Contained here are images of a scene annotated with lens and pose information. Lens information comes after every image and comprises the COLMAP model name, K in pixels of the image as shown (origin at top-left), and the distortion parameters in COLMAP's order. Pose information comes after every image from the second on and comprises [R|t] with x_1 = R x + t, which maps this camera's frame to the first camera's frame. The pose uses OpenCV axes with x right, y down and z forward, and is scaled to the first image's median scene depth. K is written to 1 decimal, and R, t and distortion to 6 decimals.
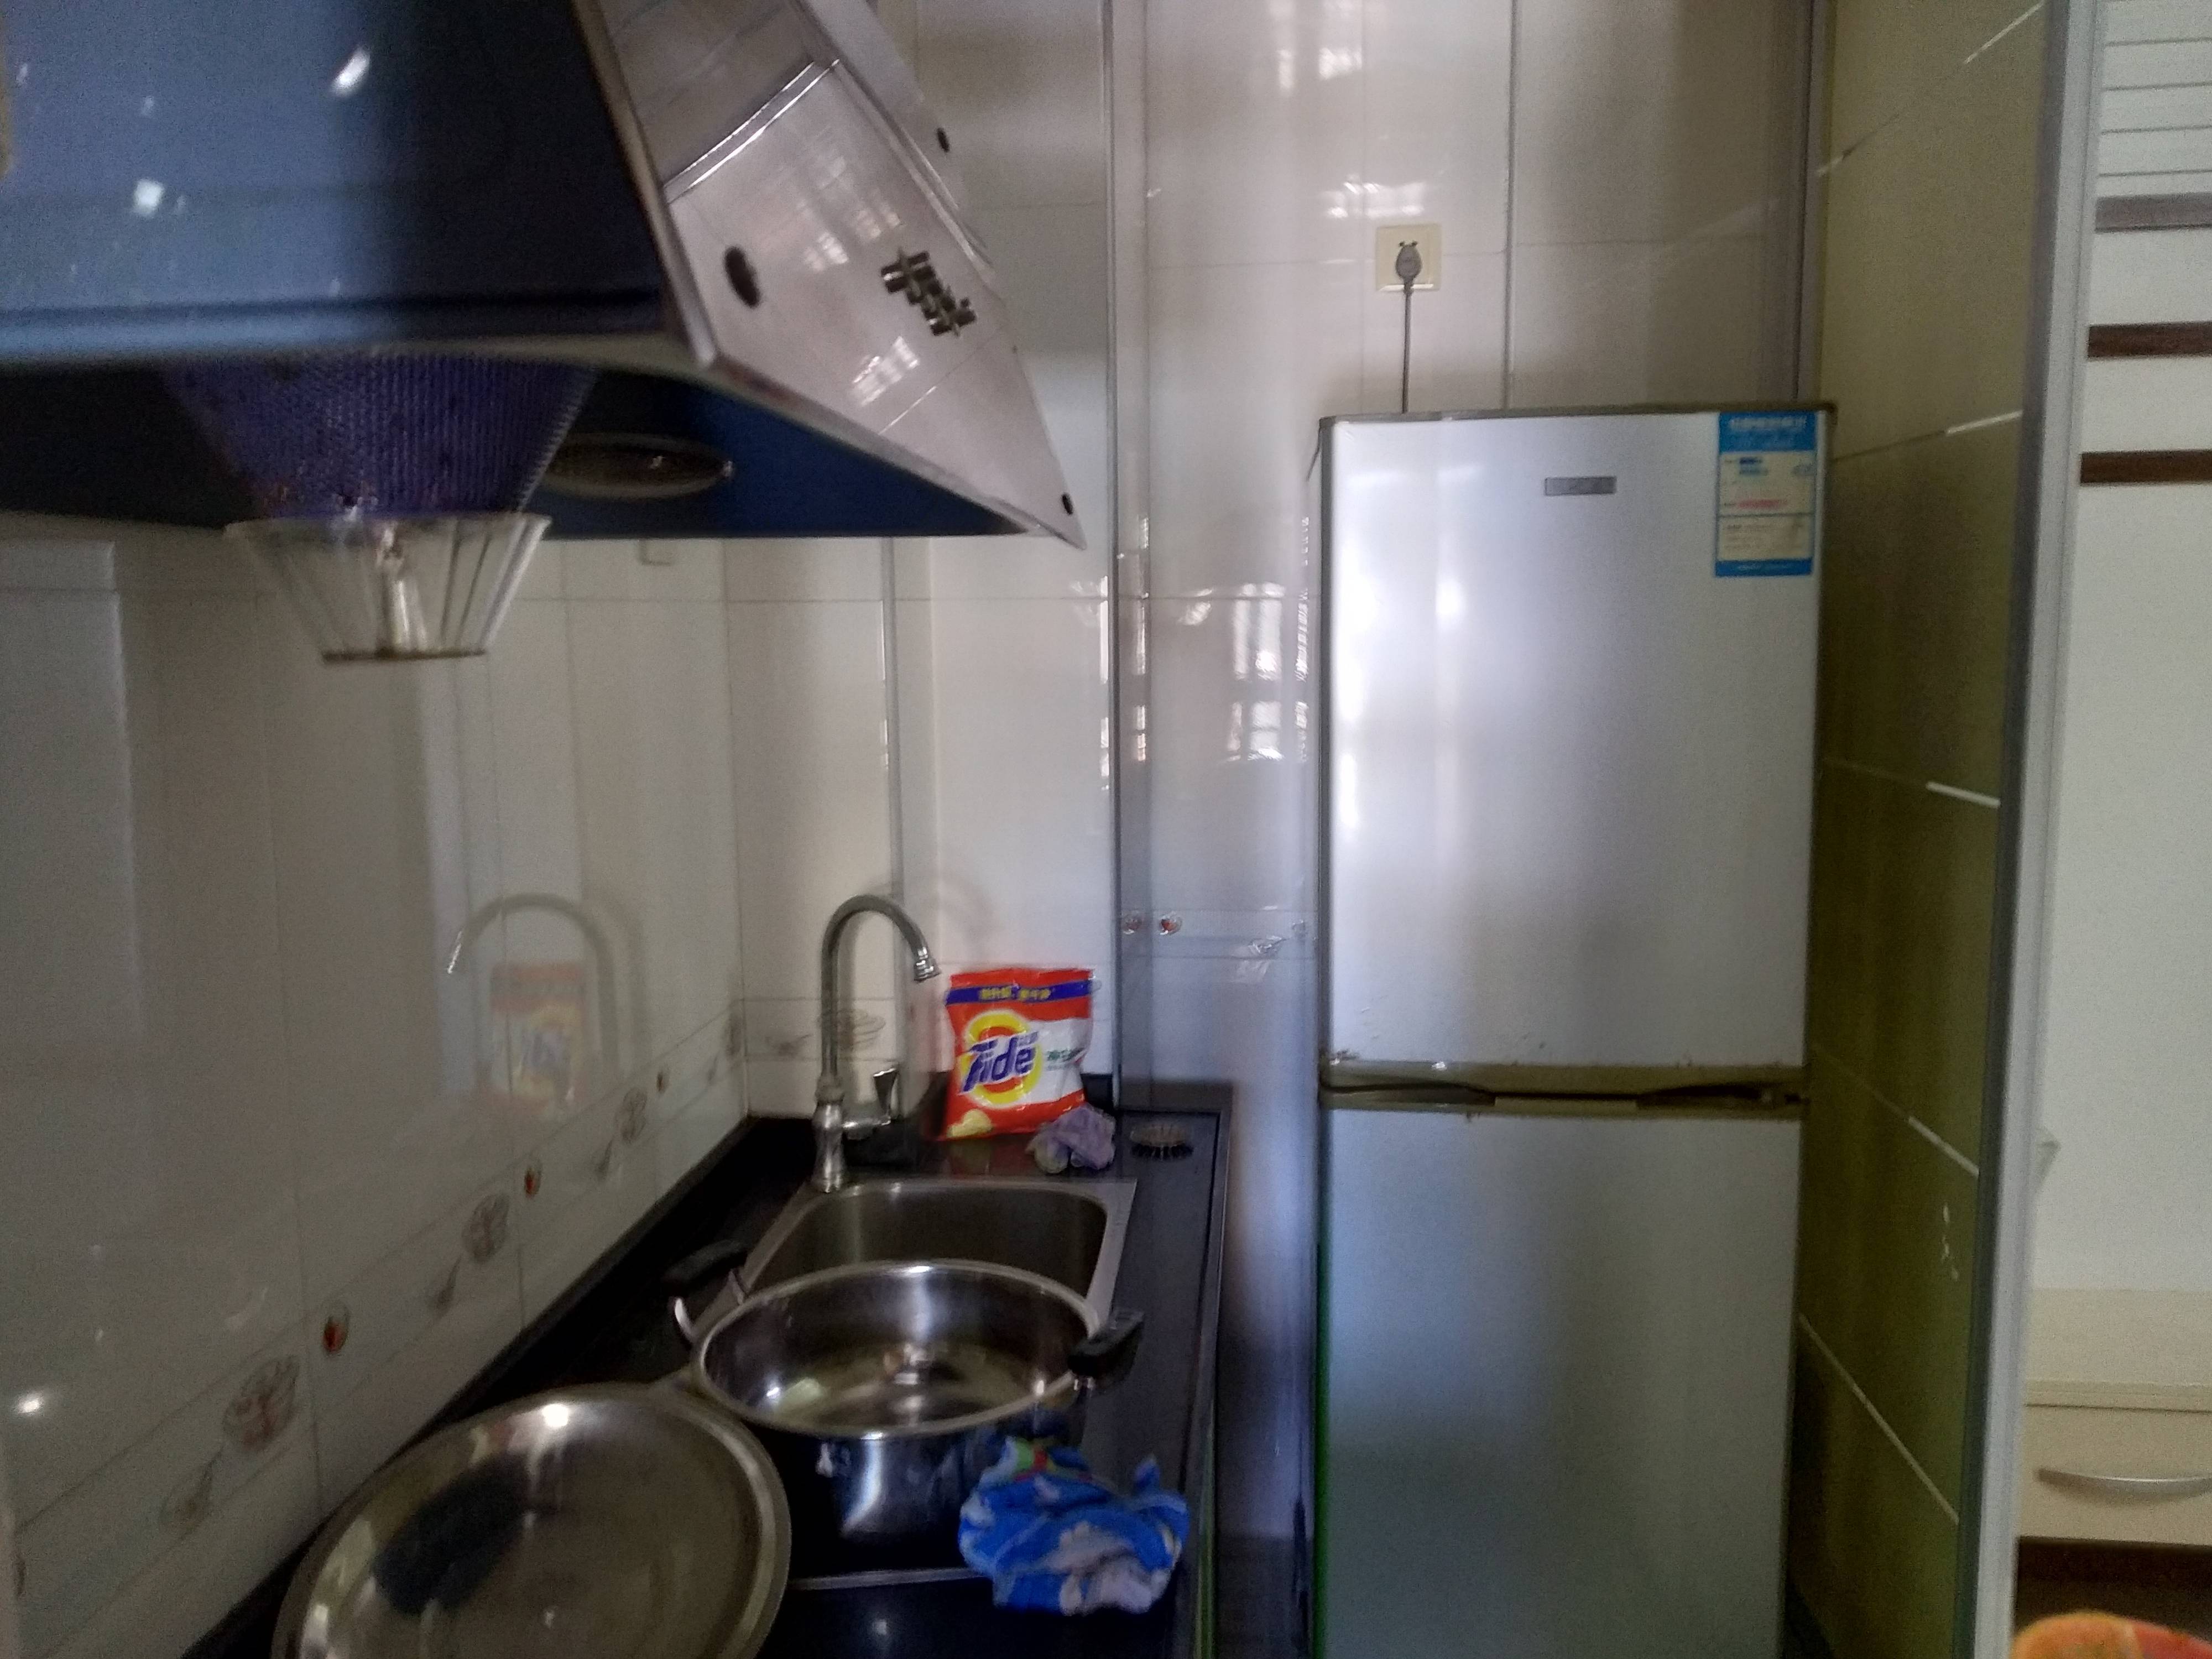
lens RADIAL K [[1727.0, 0, 1093.9], [0, 1727.0, 835.0], [0, 0, 1]] dist [-0.000950, -0.009119]
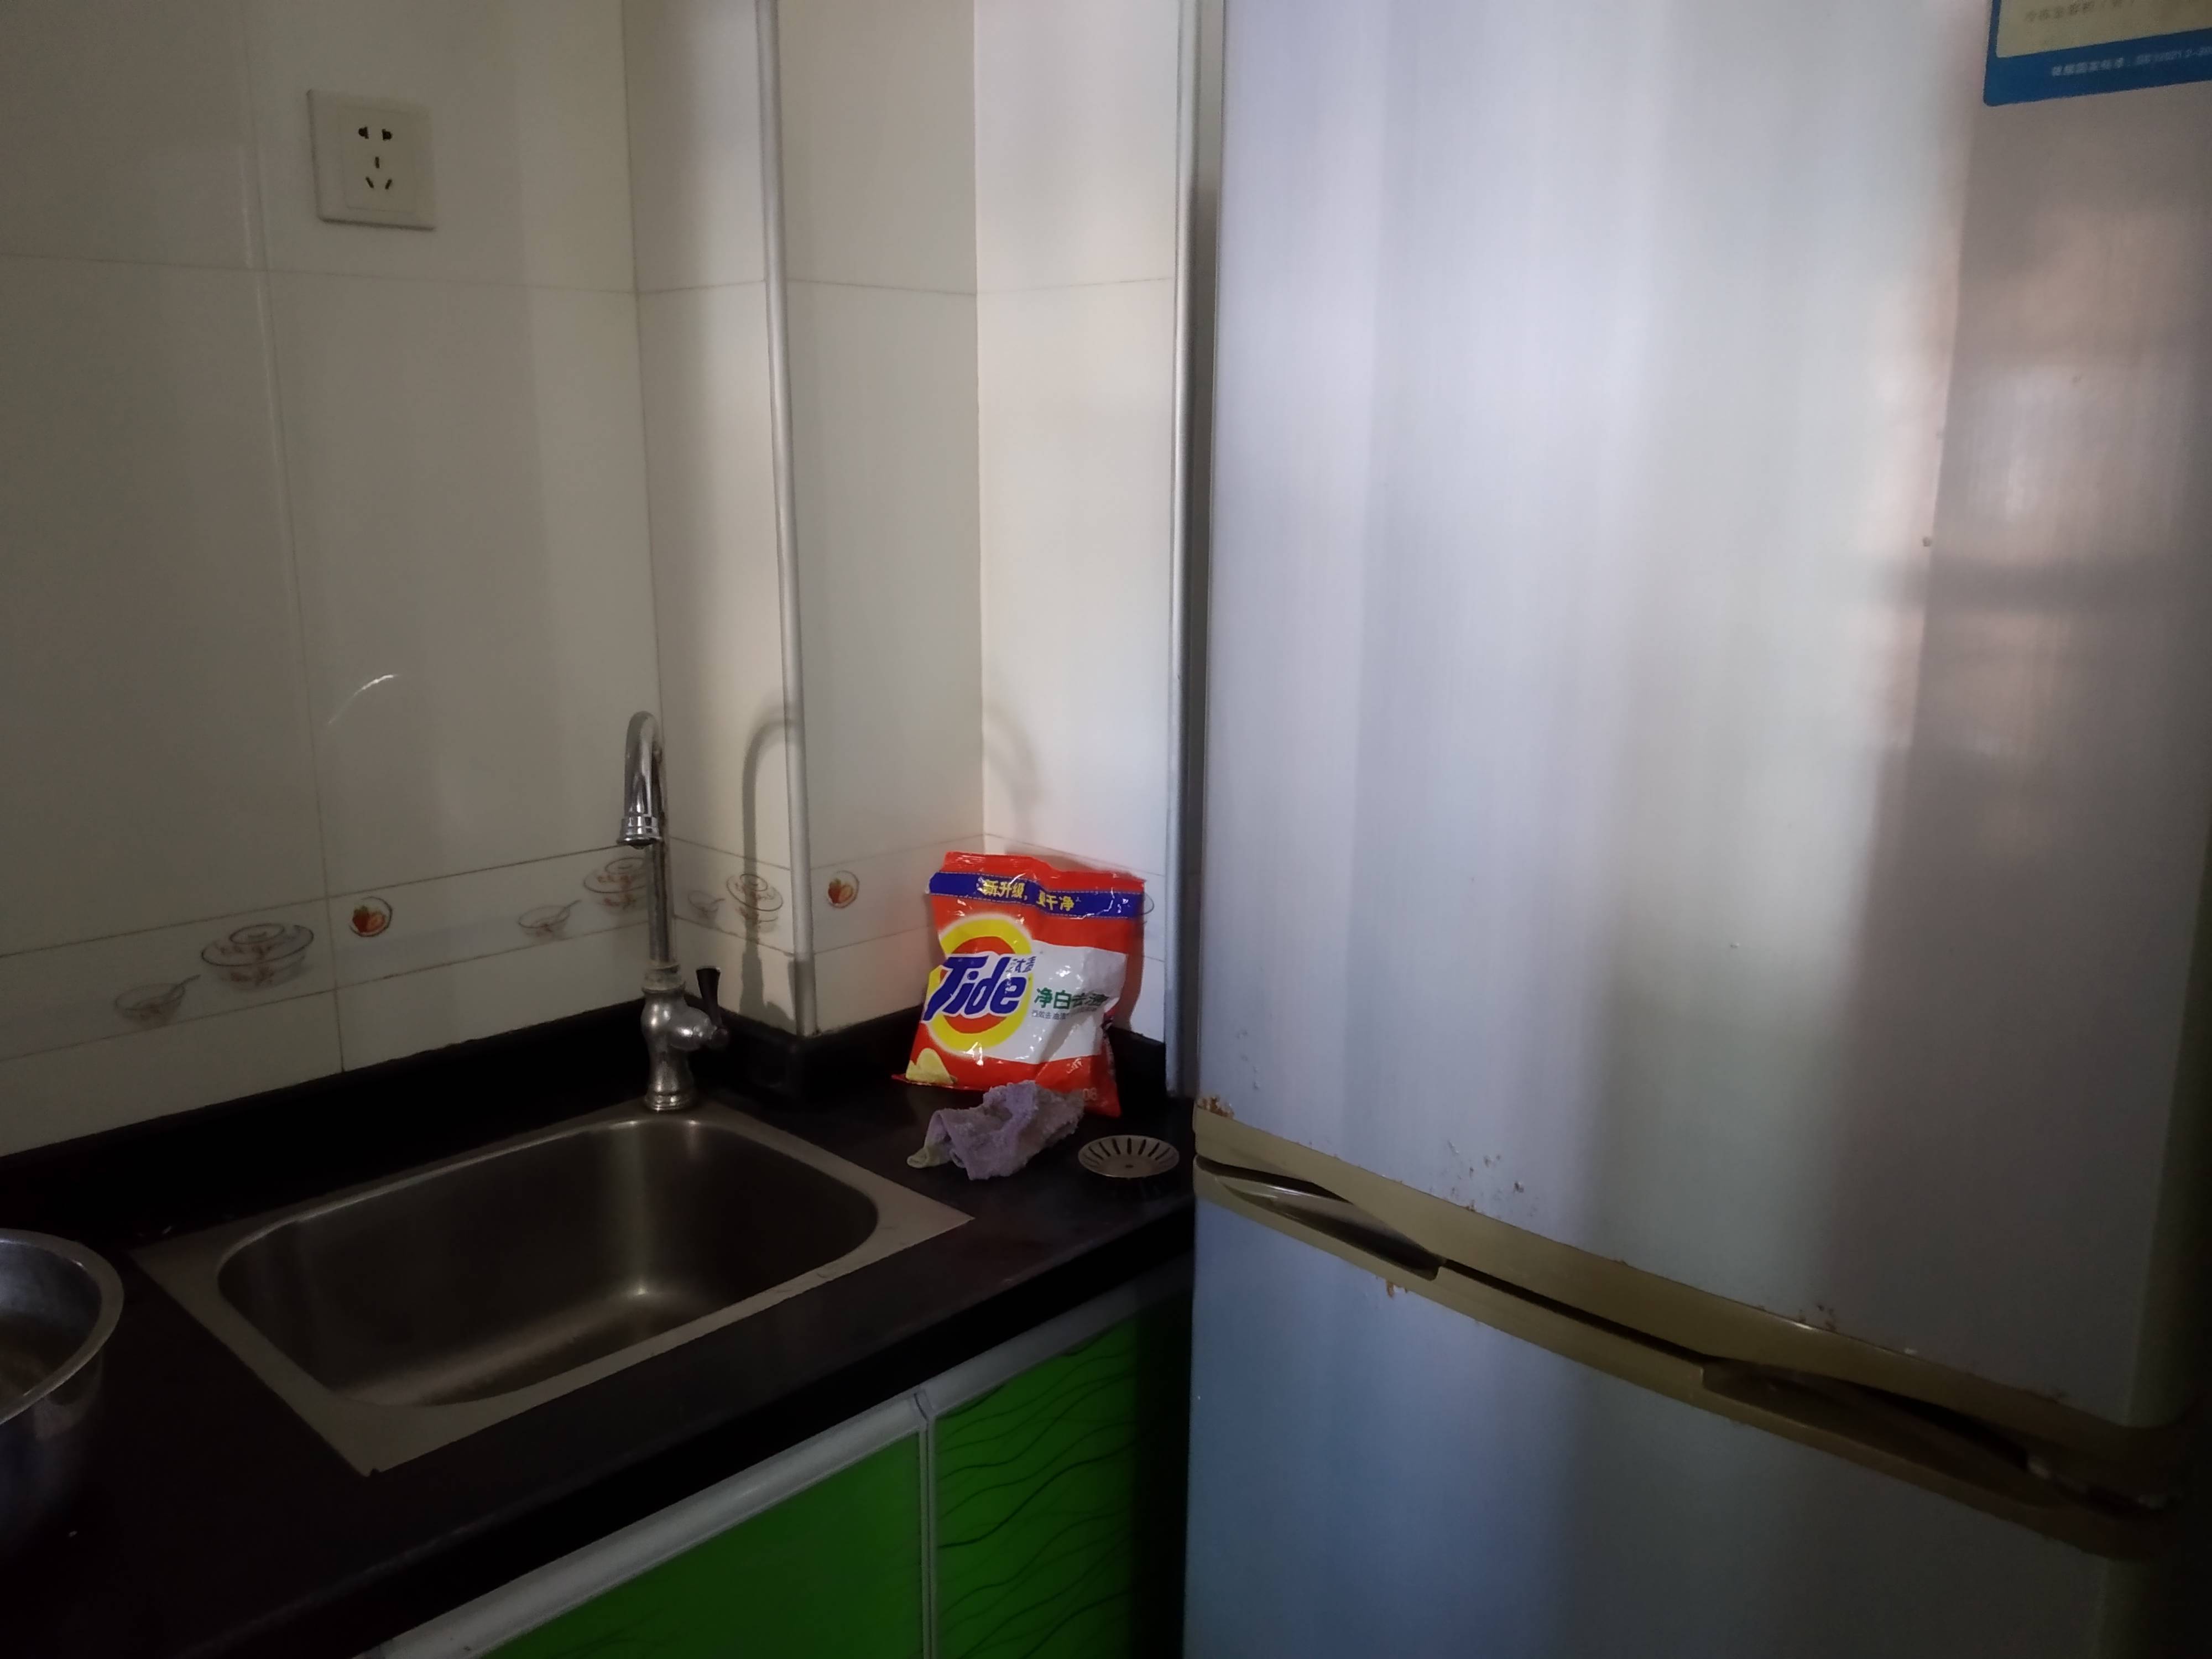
lens RADIAL K [[1727.0, 0, 1106.3], [0, 1727.0, 822.2], [0, 0, 1]] dist [-0.000950, -0.009119]
pose [[0.797050, 0.150071, -0.584970, 0.374493], [-0.096003, 0.987801, 0.122606, -0.021464], [0.596233, -0.041564, 0.801735, 0.490322]]
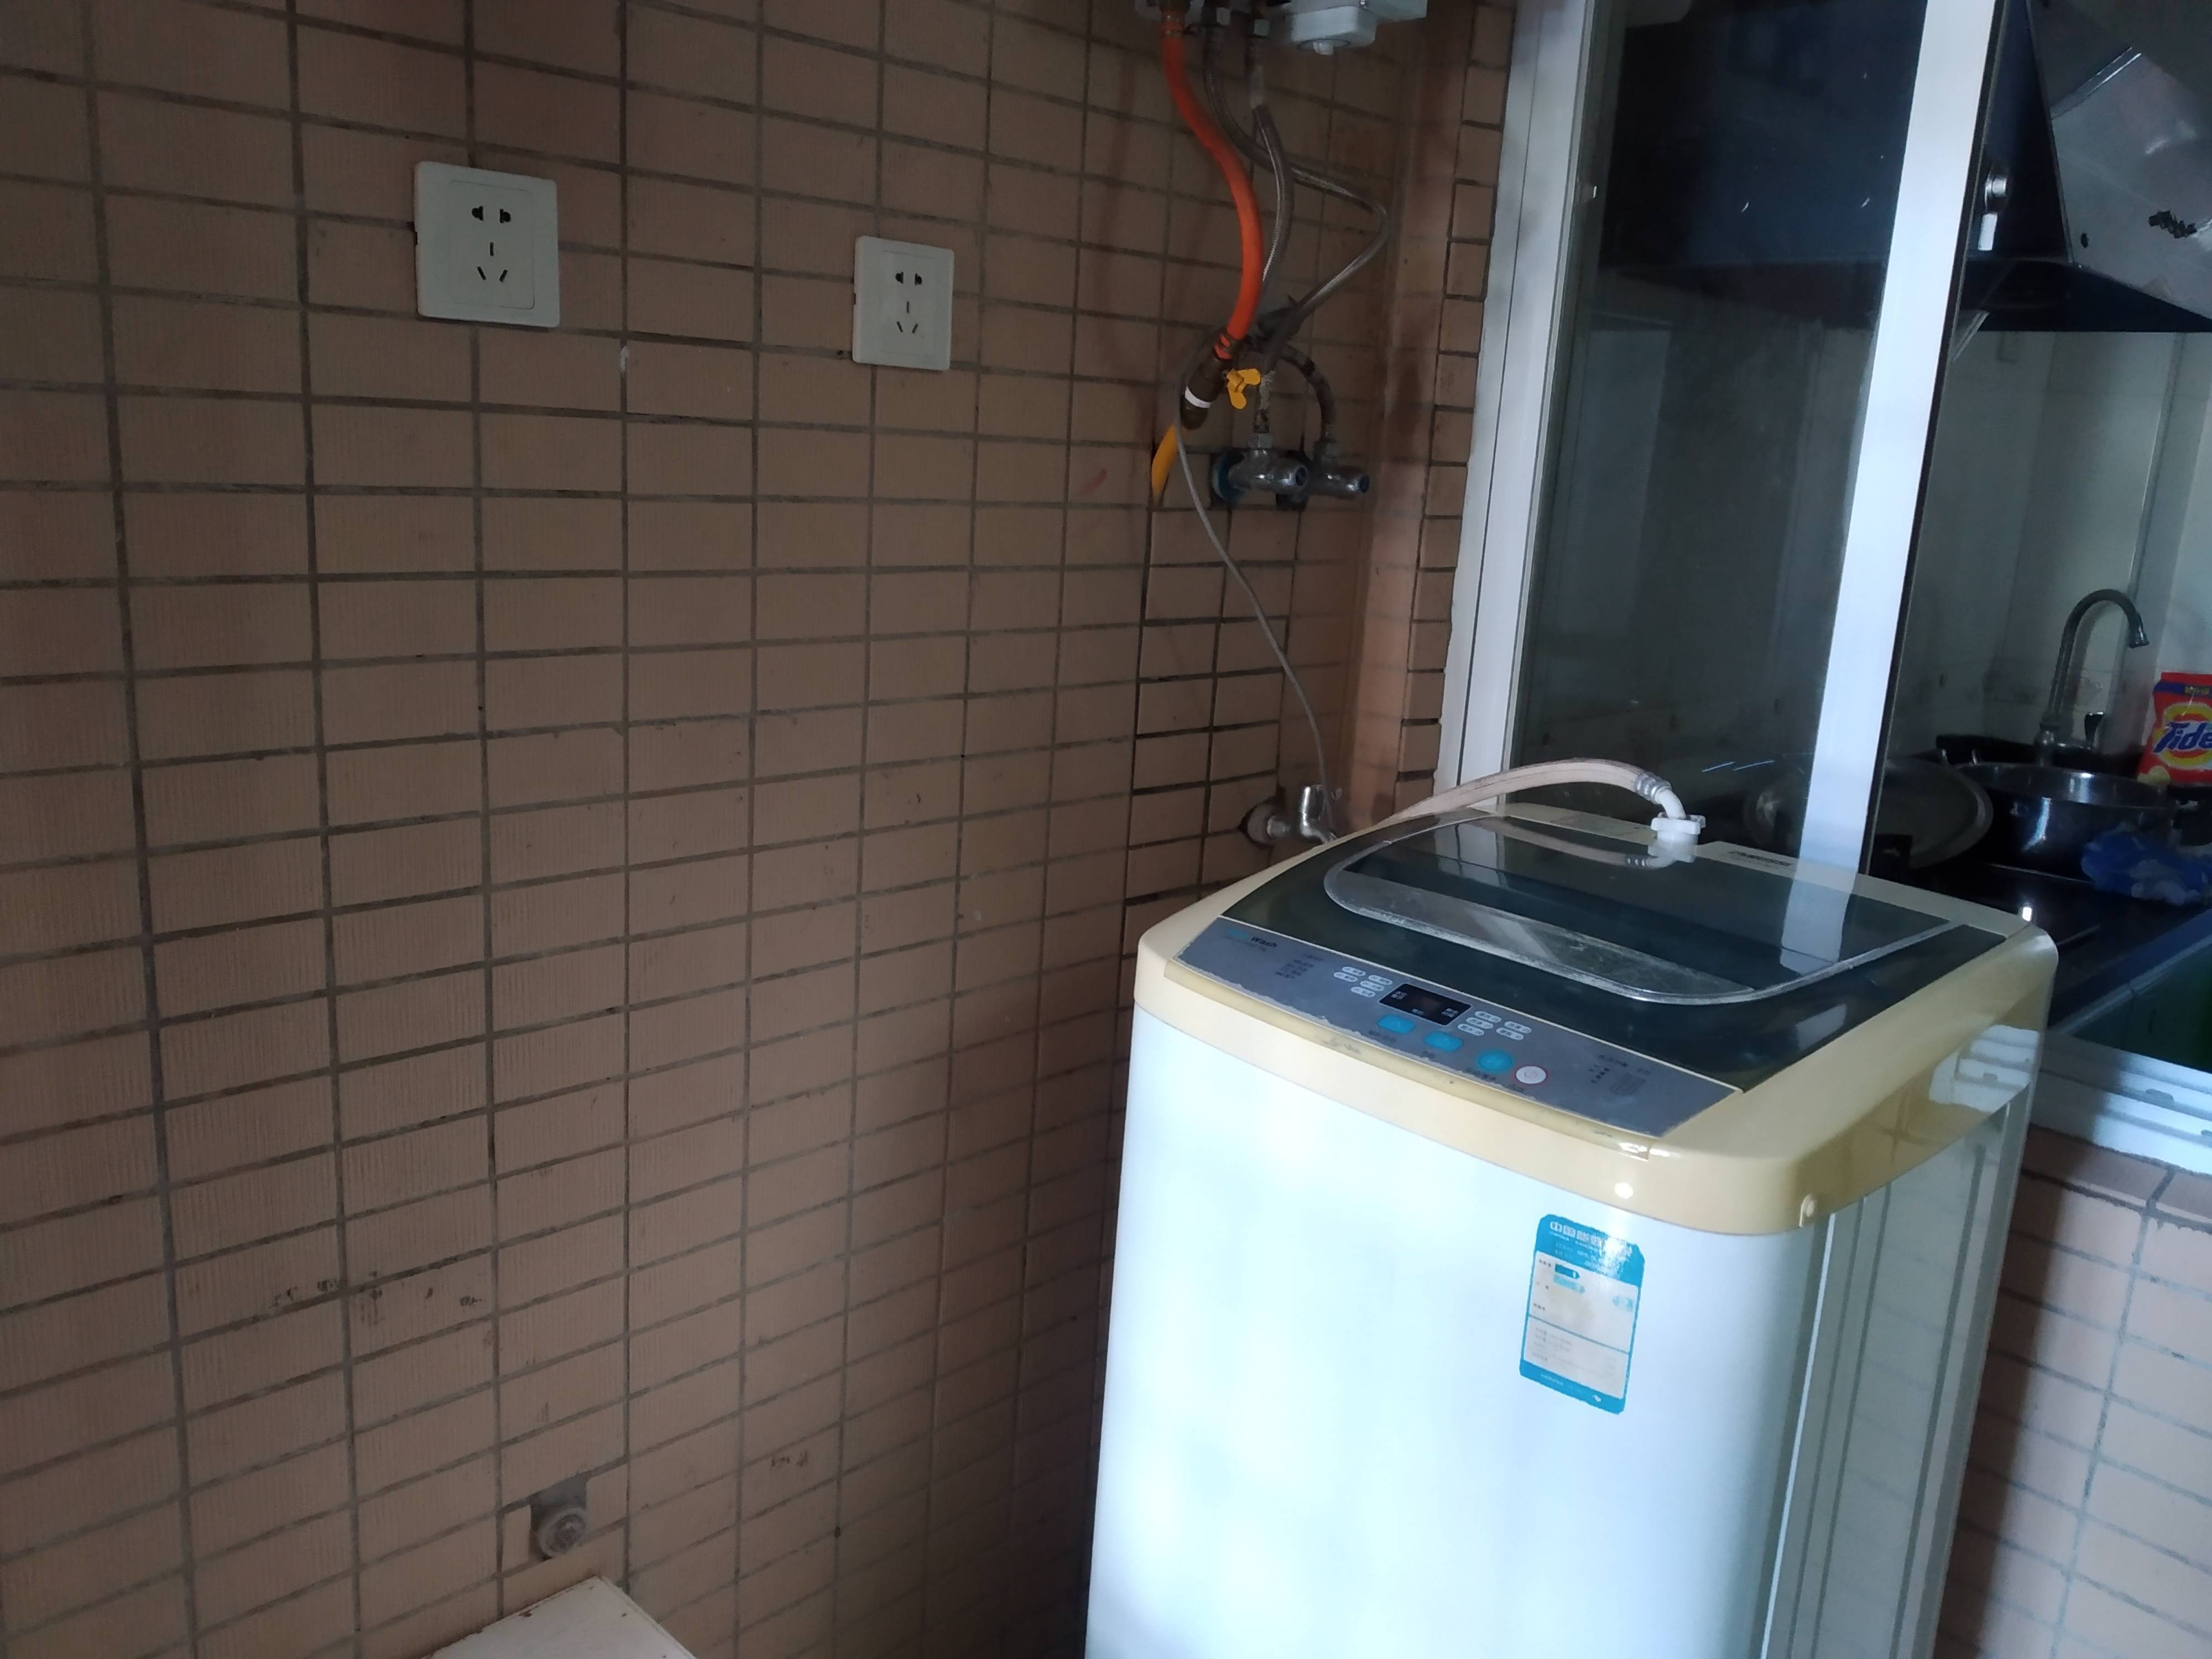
lens RADIAL K [[1727.0, 0, 1105.3], [0, 1727.0, 830.0], [0, 0, 1]] dist [-0.000950, -0.009119]
pose [[0.771197, 0.207902, -0.601691, 0.123759], [-0.150498, 0.977918, 0.145005, 0.134808], [0.618552, -0.021274, 0.785456, -0.632511]]
